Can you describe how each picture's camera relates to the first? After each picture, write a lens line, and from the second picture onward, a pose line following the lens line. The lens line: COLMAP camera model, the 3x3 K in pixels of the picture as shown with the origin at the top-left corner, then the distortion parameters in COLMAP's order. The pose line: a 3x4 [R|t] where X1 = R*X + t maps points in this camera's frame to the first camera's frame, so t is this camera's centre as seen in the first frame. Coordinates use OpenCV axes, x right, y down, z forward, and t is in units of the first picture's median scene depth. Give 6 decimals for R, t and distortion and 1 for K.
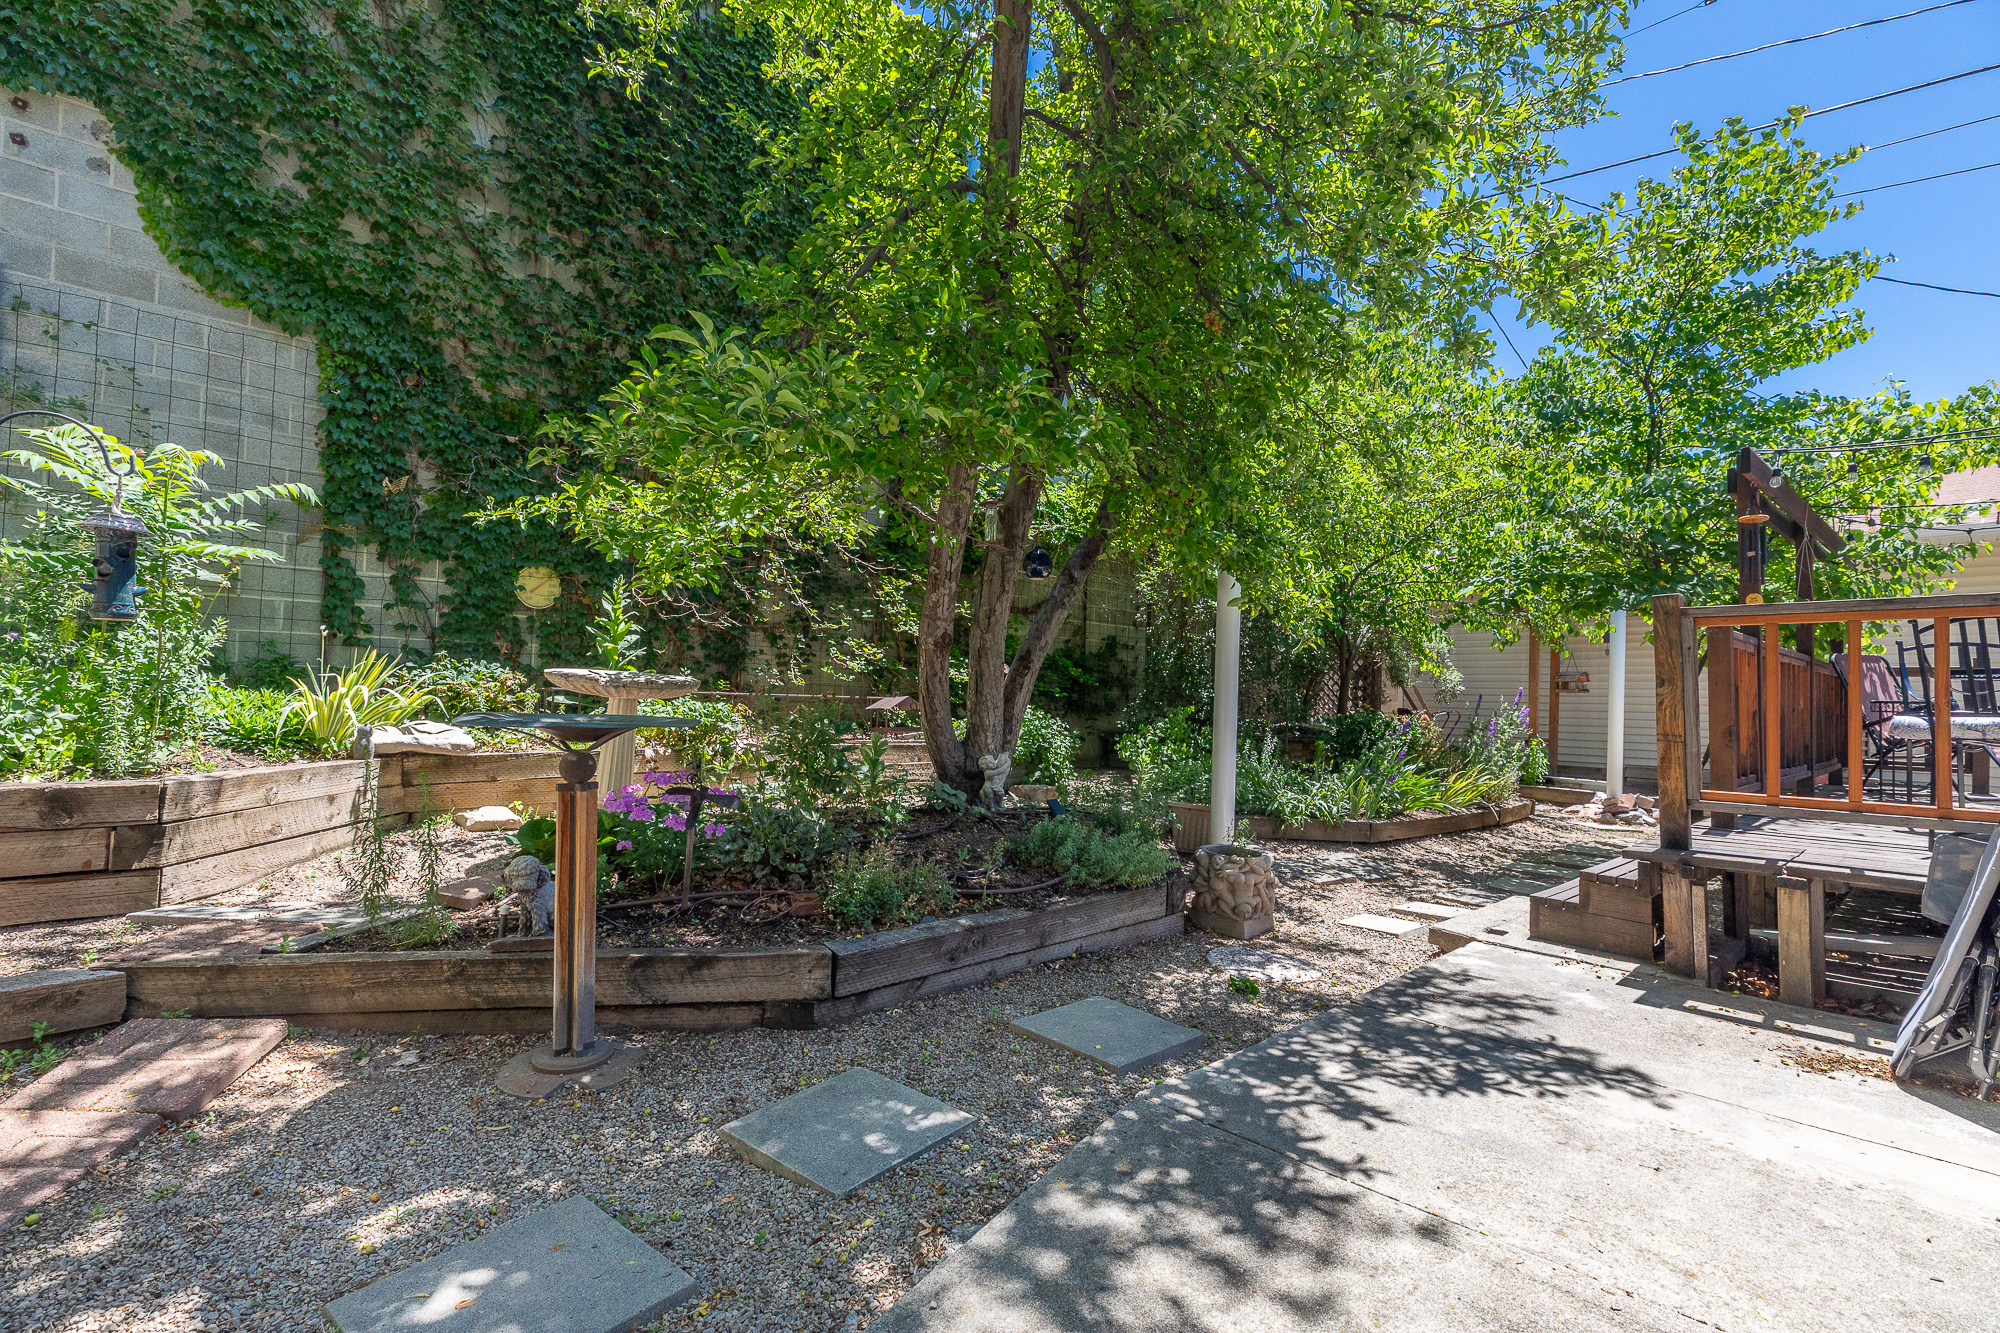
lens RADIAL K [[888.8, 0, 1000.7], [0, 888.8, 664.7], [0, 0, 1]] dist [0.000329, 0.000023]
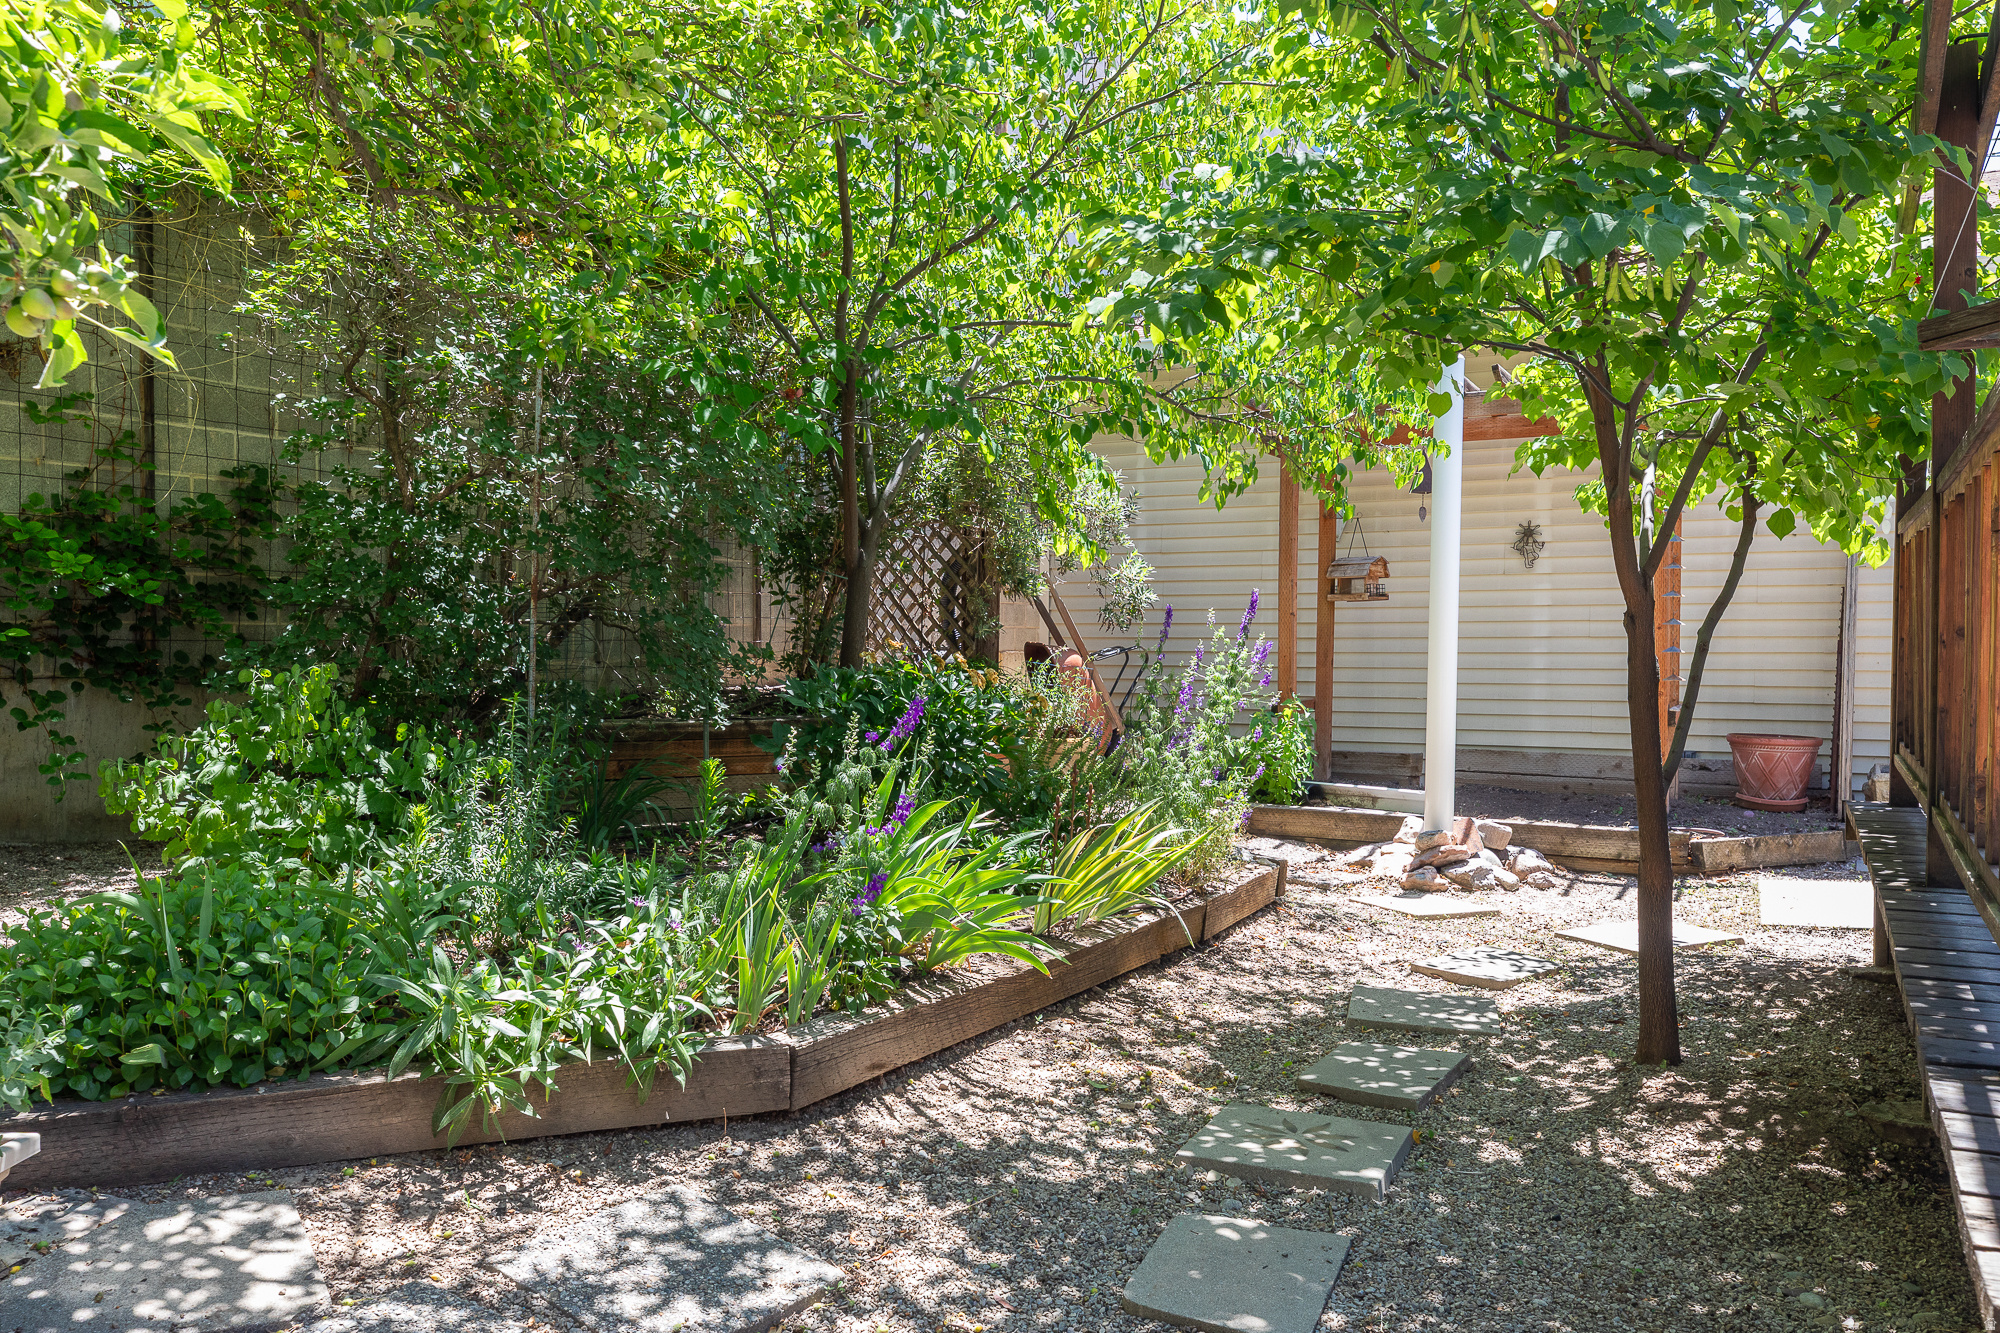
lens RADIAL K [[1536.1, 0, 998.9], [0, 1536.1, 665.4], [0, 0, 1]] dist [-0.007093, -0.003256]
pose [[0.940327, -0.031968, 0.338767, 0.206394], [0.010562, 0.997839, 0.064845, 0.011855], [-0.340108, -0.057397, 0.938633, 0.330329]]
